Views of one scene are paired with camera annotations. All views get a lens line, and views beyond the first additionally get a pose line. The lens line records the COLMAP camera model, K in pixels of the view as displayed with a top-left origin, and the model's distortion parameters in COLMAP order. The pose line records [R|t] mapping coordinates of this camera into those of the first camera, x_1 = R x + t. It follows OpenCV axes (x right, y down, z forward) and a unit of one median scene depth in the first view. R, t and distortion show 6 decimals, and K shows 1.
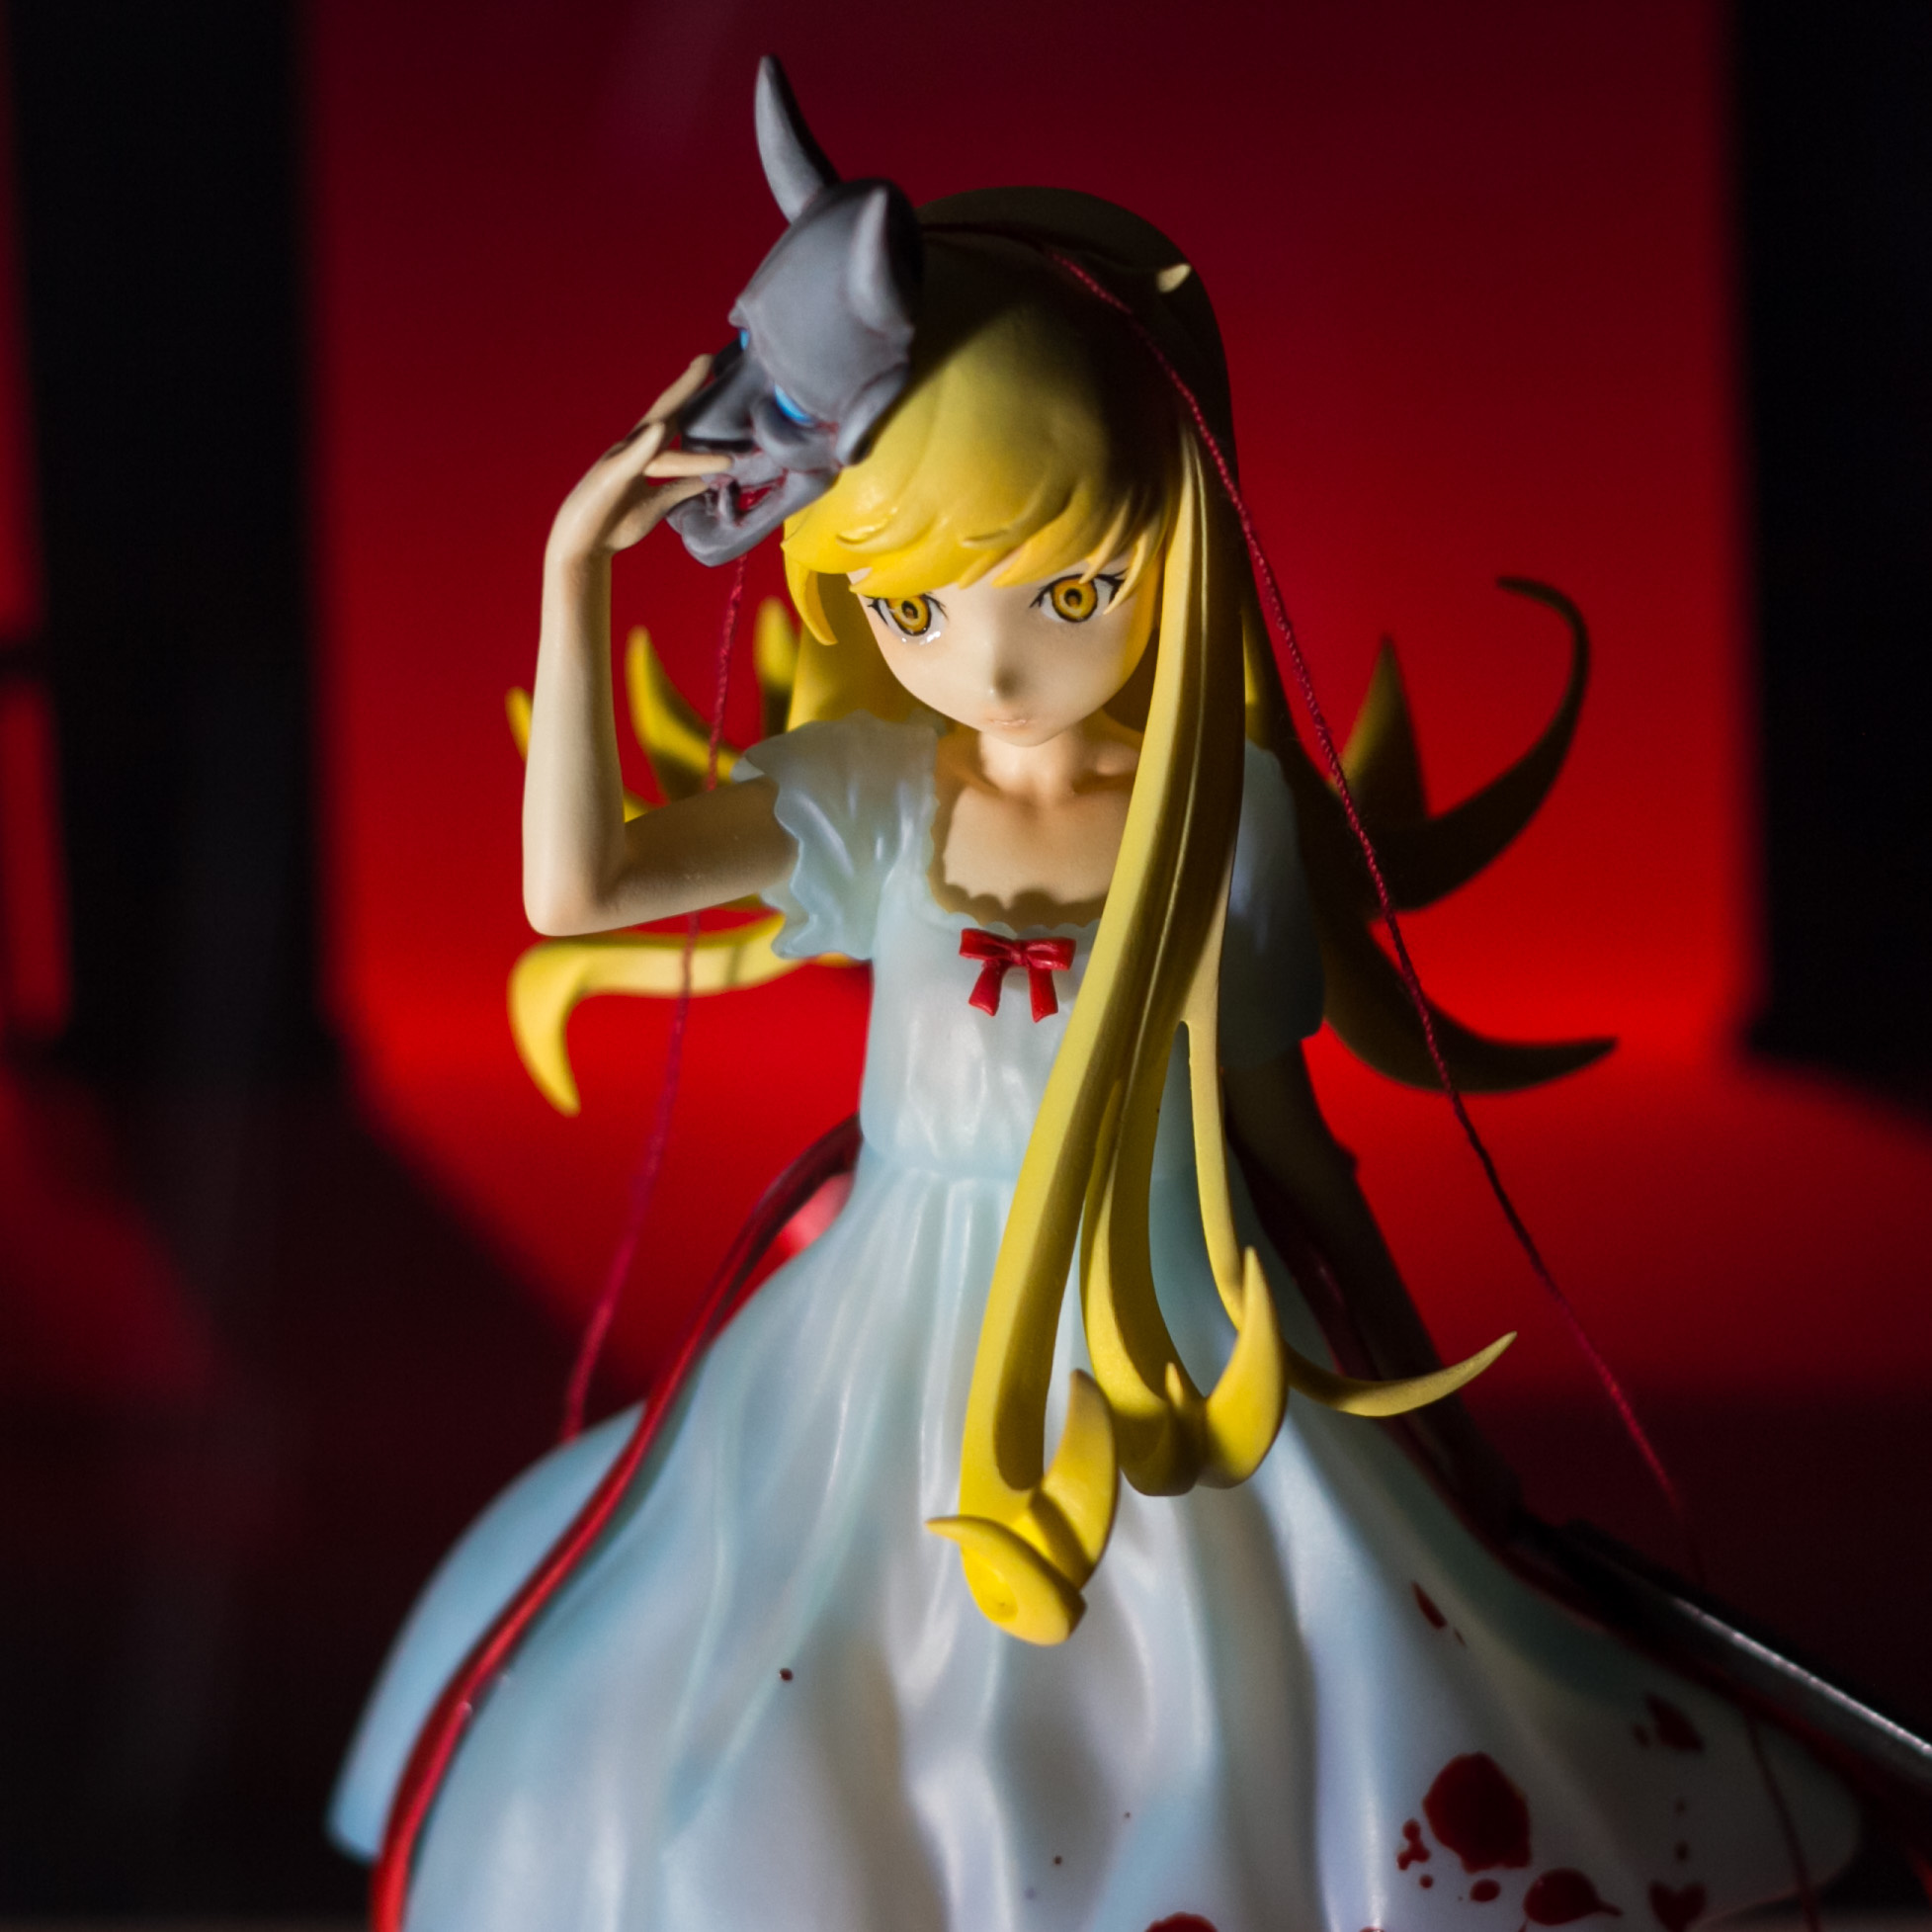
lens RADIAL K [[9182.6, 0, 964.8], [0, 9182.6, 972.6], [0, 0, 1]] dist [-0.250612, 0.000000]
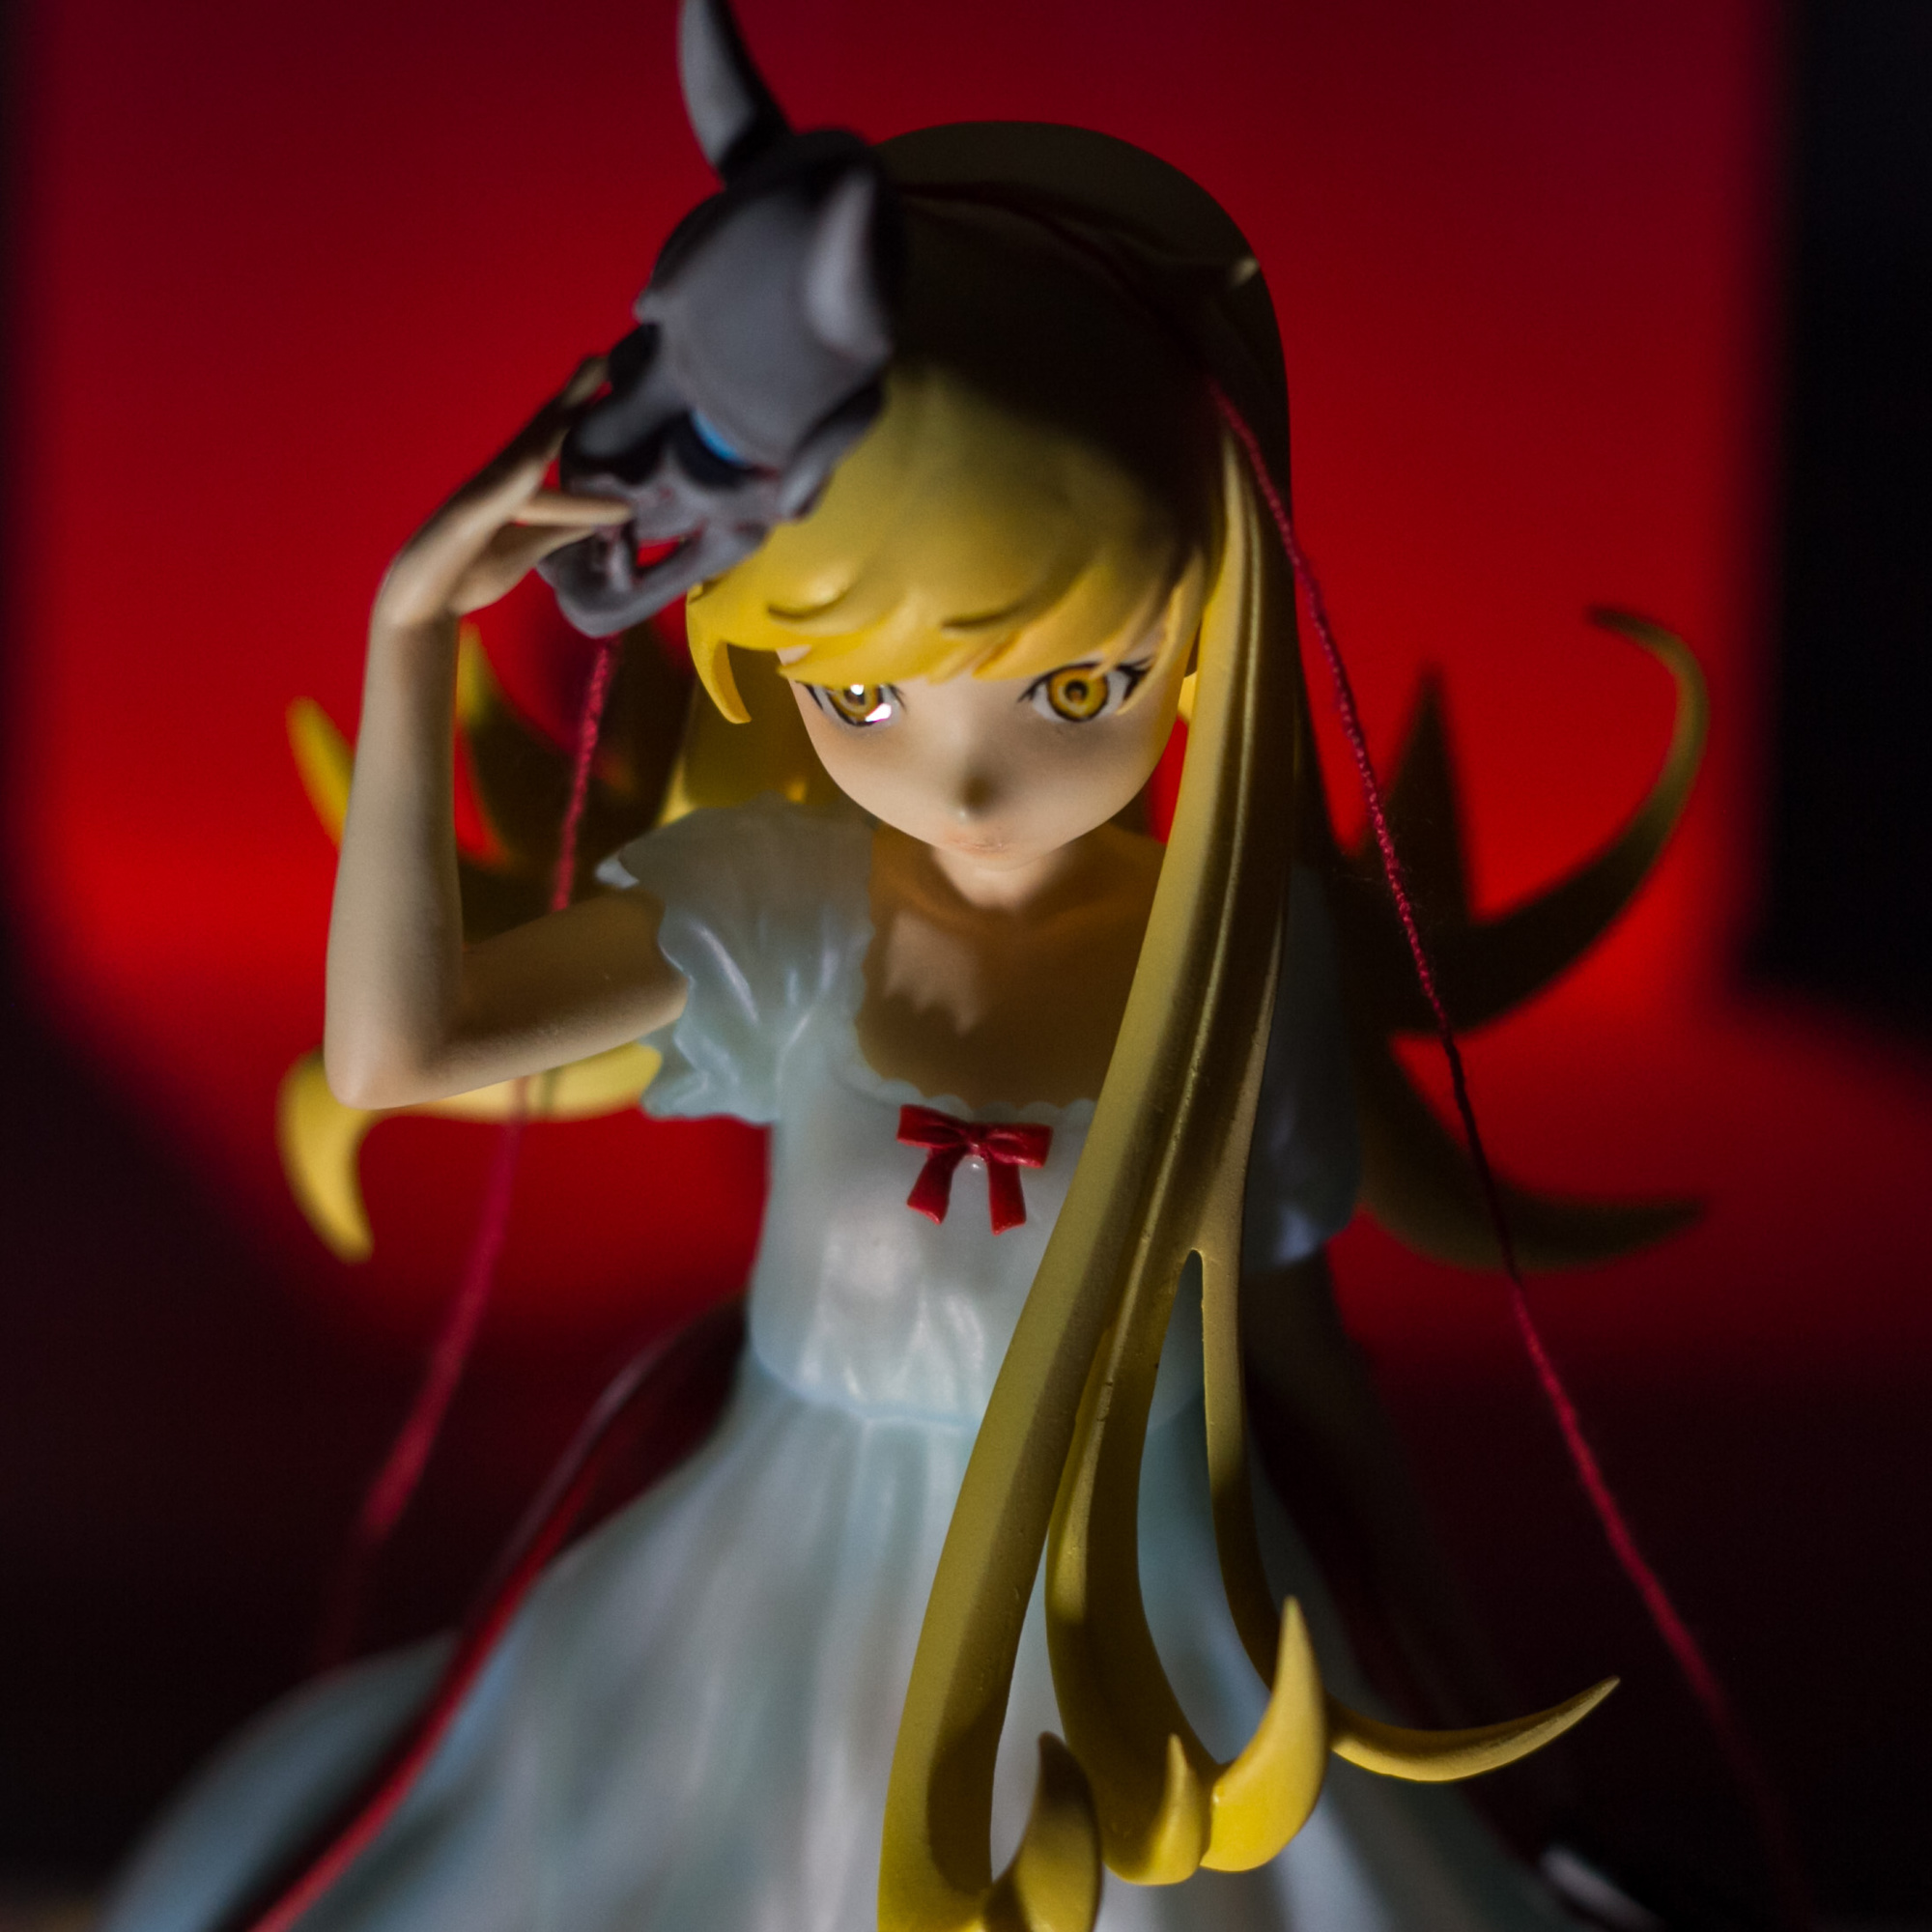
lens RADIAL K [[9182.6, 0, 964.3], [0, 9182.6, 966.2], [0, 0, 1]] dist [-0.250612, 0.000000]
pose [[0.997821, 0.034303, 0.056368, -0.038421], [-0.039437, 0.994918, 0.092647, -0.086994], [-0.052903, -0.094668, 0.994102, 0.254770]]
